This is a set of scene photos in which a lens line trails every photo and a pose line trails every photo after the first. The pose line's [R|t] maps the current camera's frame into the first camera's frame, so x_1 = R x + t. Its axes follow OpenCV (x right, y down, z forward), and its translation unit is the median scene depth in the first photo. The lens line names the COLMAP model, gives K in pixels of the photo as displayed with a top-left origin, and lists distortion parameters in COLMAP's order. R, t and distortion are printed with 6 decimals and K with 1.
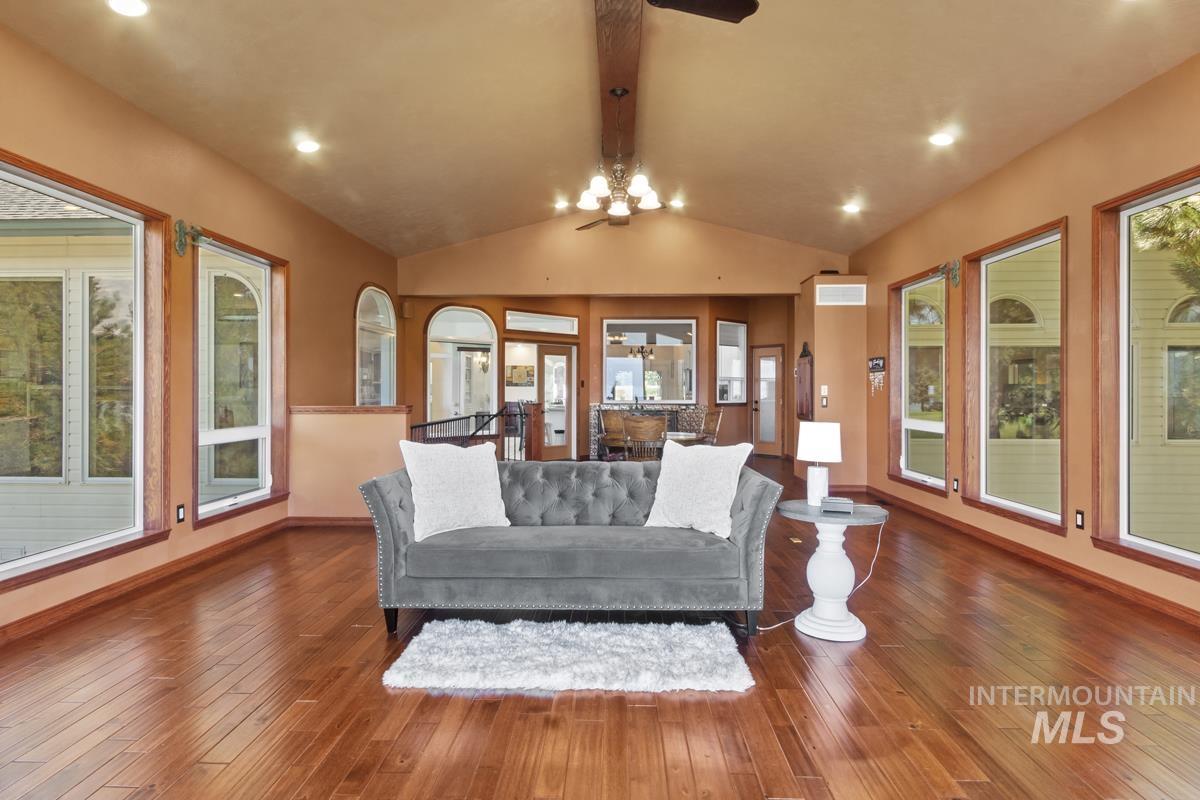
lens RADIAL K [[634.4, 0, 602.9], [0, 634.4, 396.2], [0, 0, 1]] dist [0.013873, -0.005057]
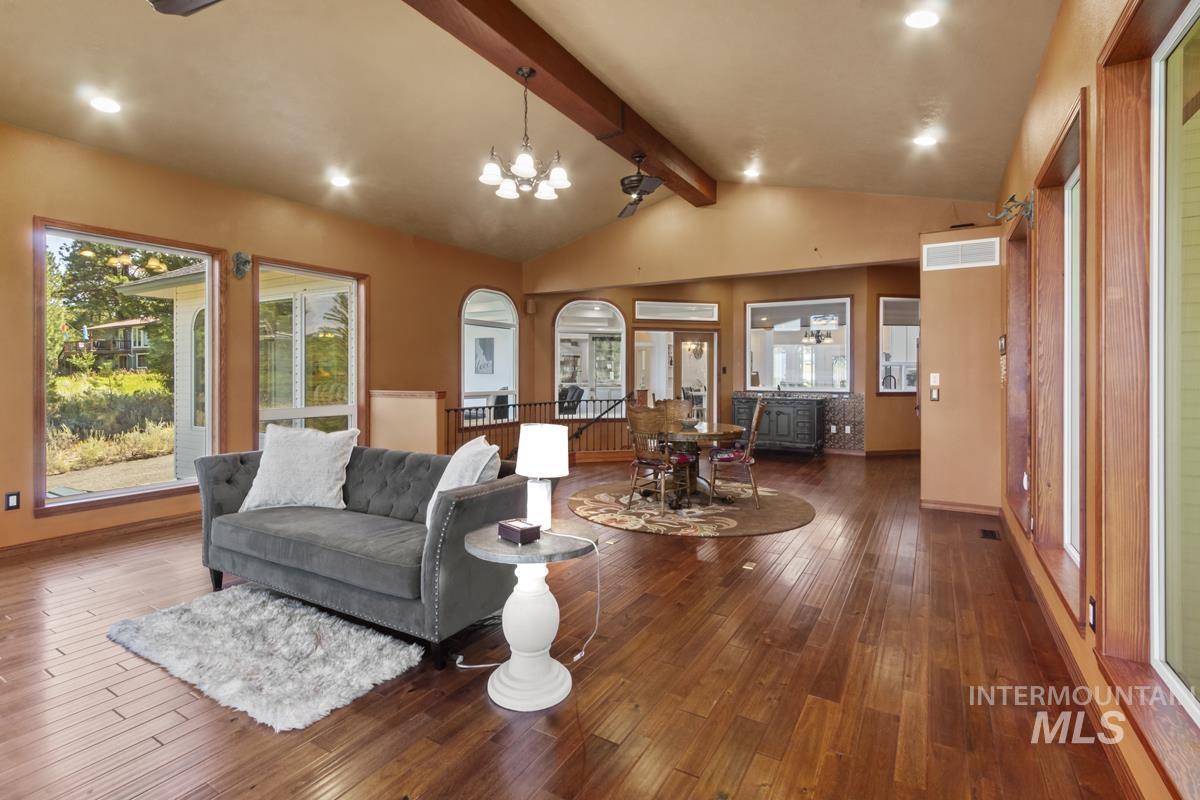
lens RADIAL K [[571.1, 0, 587.0], [0, 571.1, 370.2], [0, 0, 1]] dist [0.004103, -0.000981]
pose [[0.865677, -0.000406, -0.500603, 0.262911], [-0.007424, 0.999879, -0.013649, -0.006202], [0.500548, 0.015532, 0.865570, 0.143383]]
